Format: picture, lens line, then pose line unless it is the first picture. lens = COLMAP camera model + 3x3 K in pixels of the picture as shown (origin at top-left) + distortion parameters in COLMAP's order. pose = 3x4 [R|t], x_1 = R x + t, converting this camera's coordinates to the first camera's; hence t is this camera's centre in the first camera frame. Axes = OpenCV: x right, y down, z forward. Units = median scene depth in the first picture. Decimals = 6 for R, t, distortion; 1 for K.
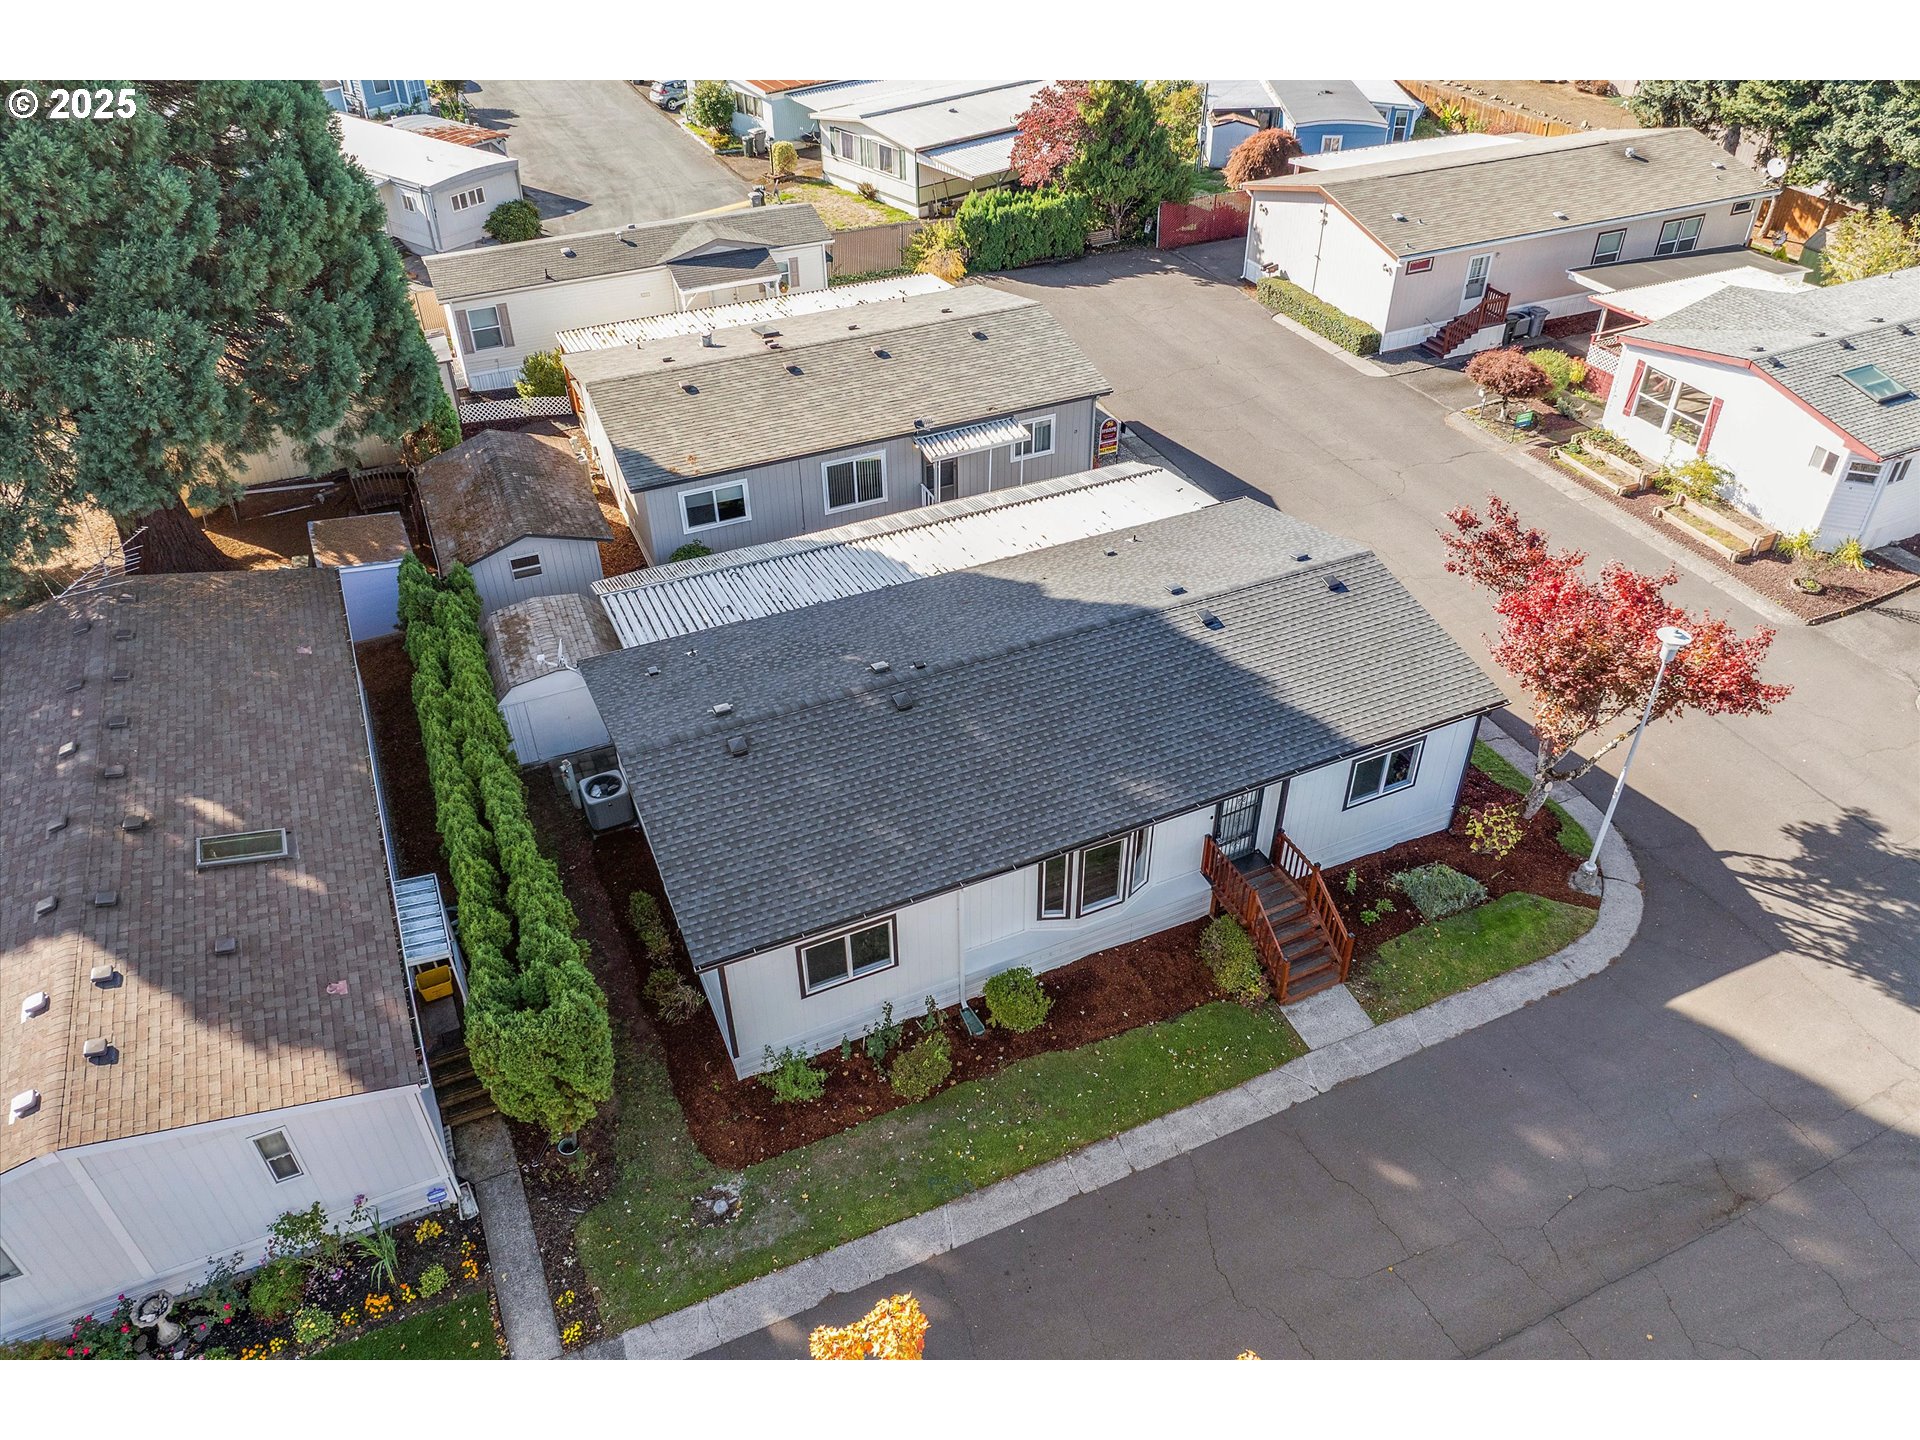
lens RADIAL K [[1356.4, 0, 942.2], [0, 1356.4, 718.9], [0, 0, 1]] dist [-0.044743, 0.004646]
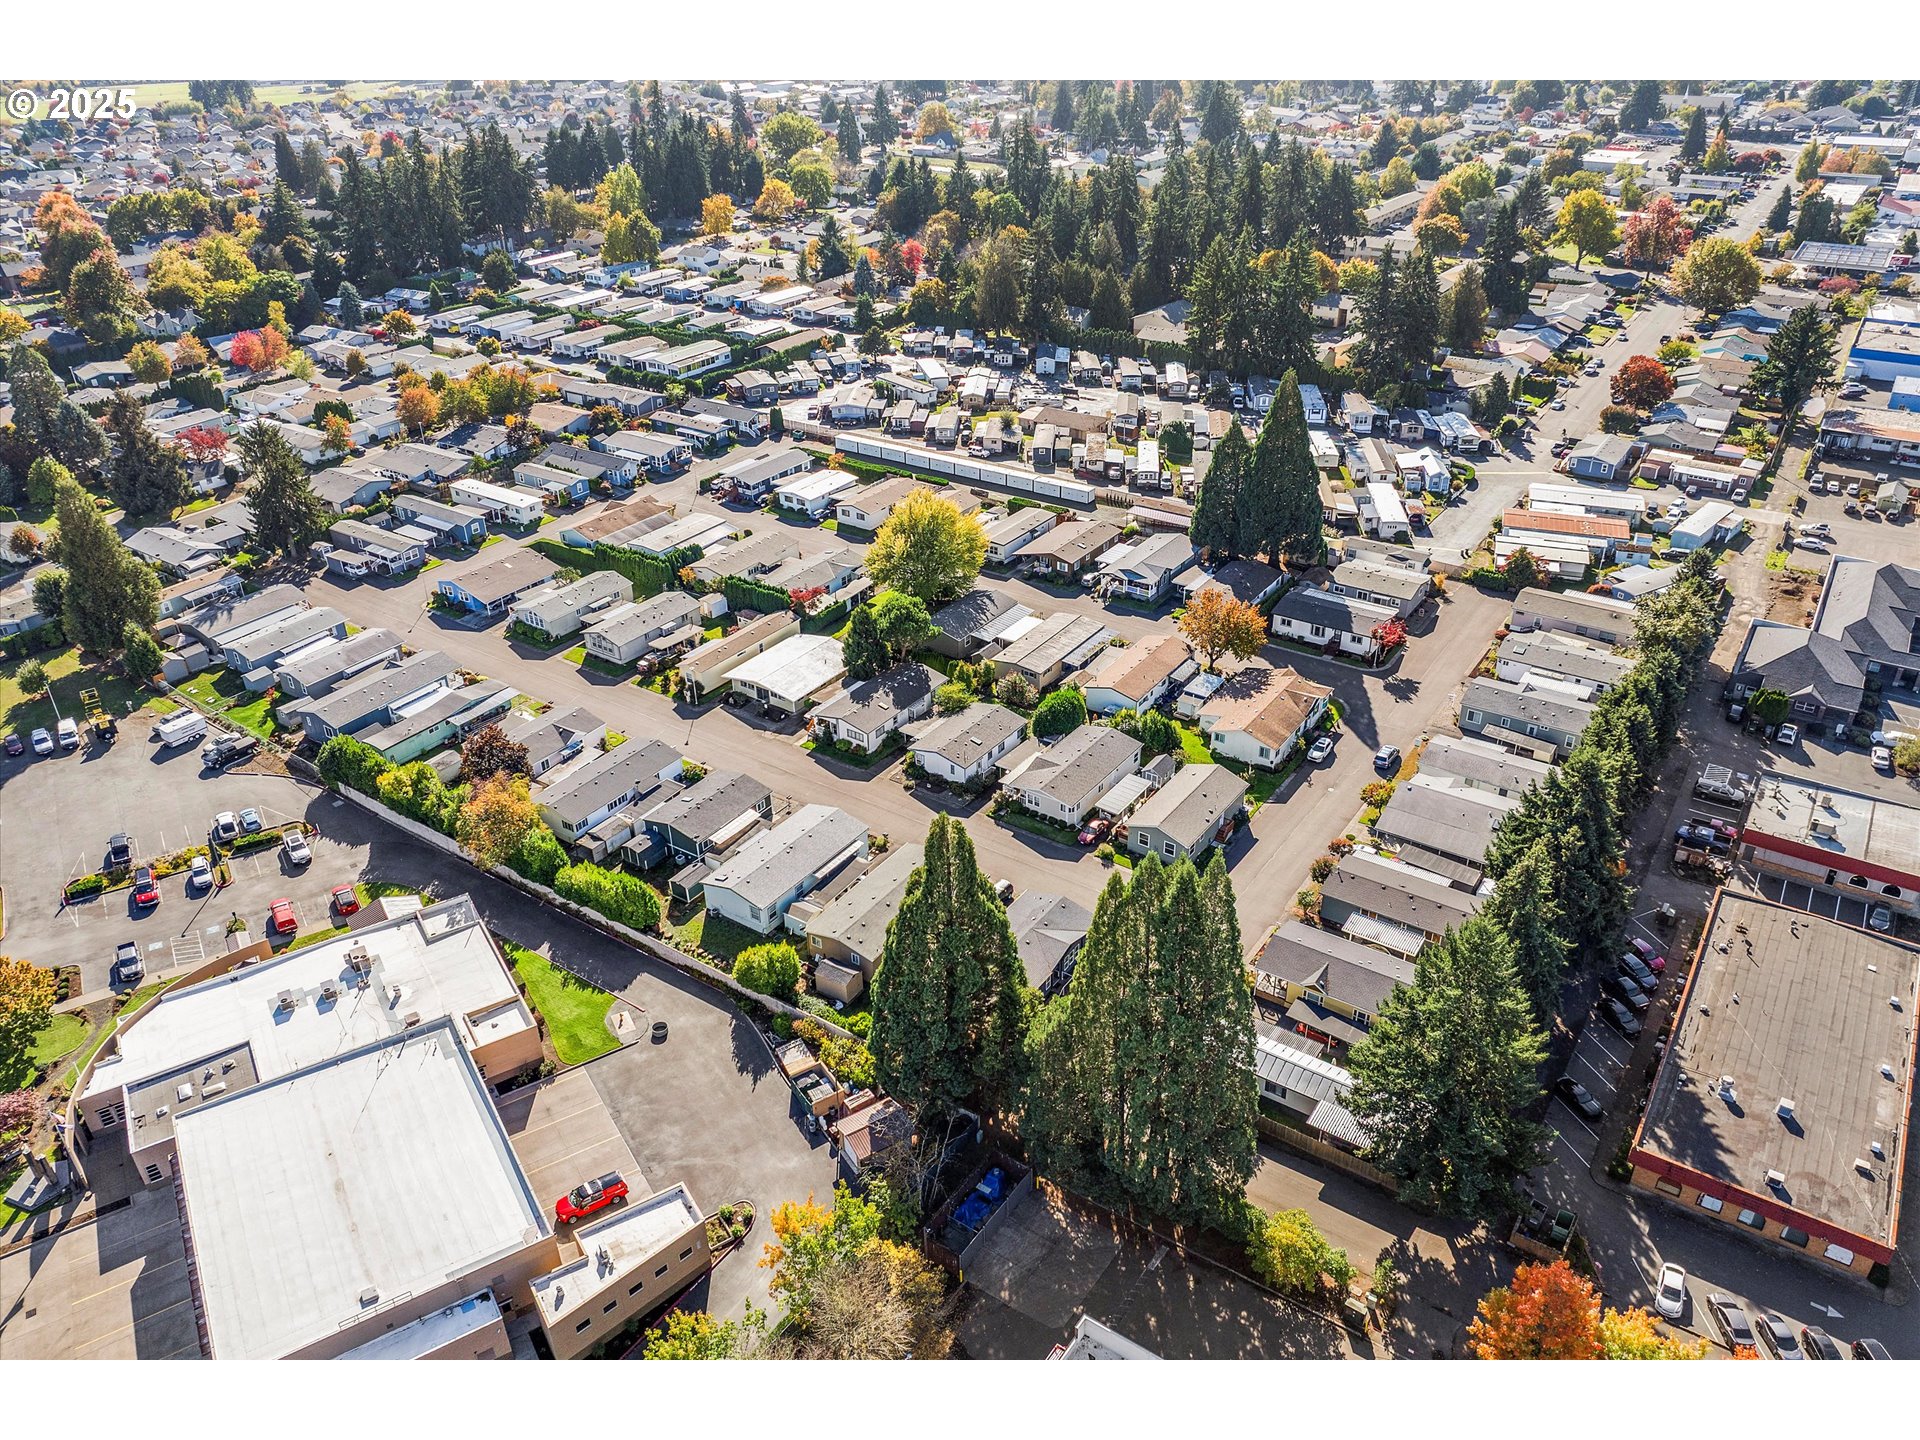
lens RADIAL K [[1356.4, 0, 942.2], [0, 1356.4, 718.9], [0, 0, 1]] dist [-0.044743, 0.004646]
pose [[0.508394, 0.426862, -0.747880, 5.777381], [-0.515127, 0.846716, 0.133102, 0.699612], [0.690058, 0.317585, 0.650353, -6.246942]]
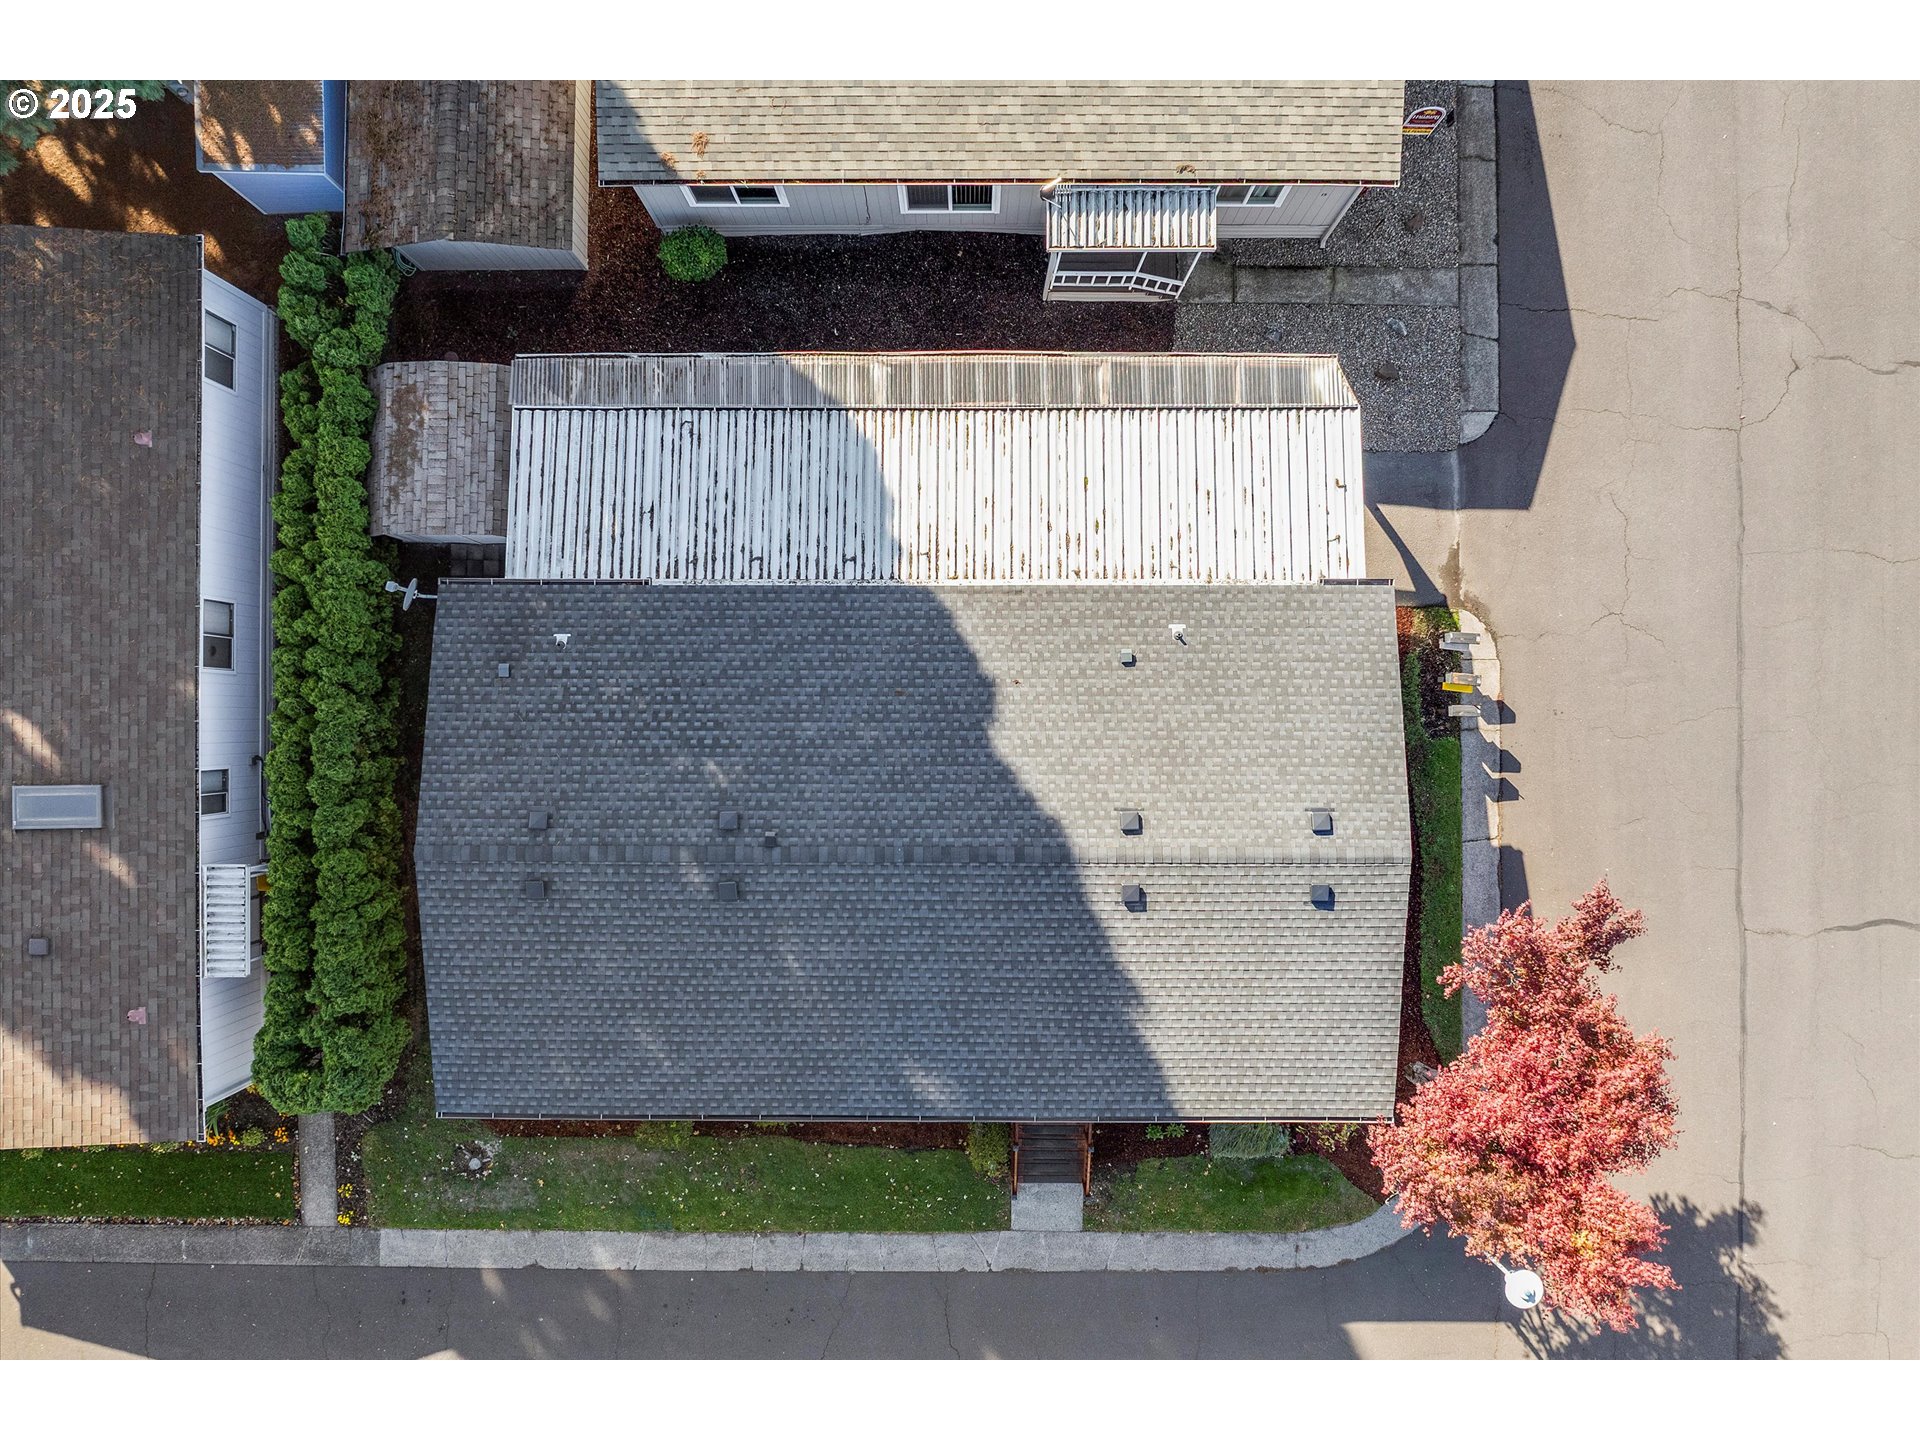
lens RADIAL K [[1396.7, 0, 960.0], [0, 1396.7, 720.0], [0, 0, 1]] dist [-0.072149, 0.050513]
pose [[0.913868, 0.406000, 0.003030, 0.066946], [-0.250036, 0.556896, 0.792053, -0.909356], [0.319887, -0.724590, 0.610444, 0.627873]]
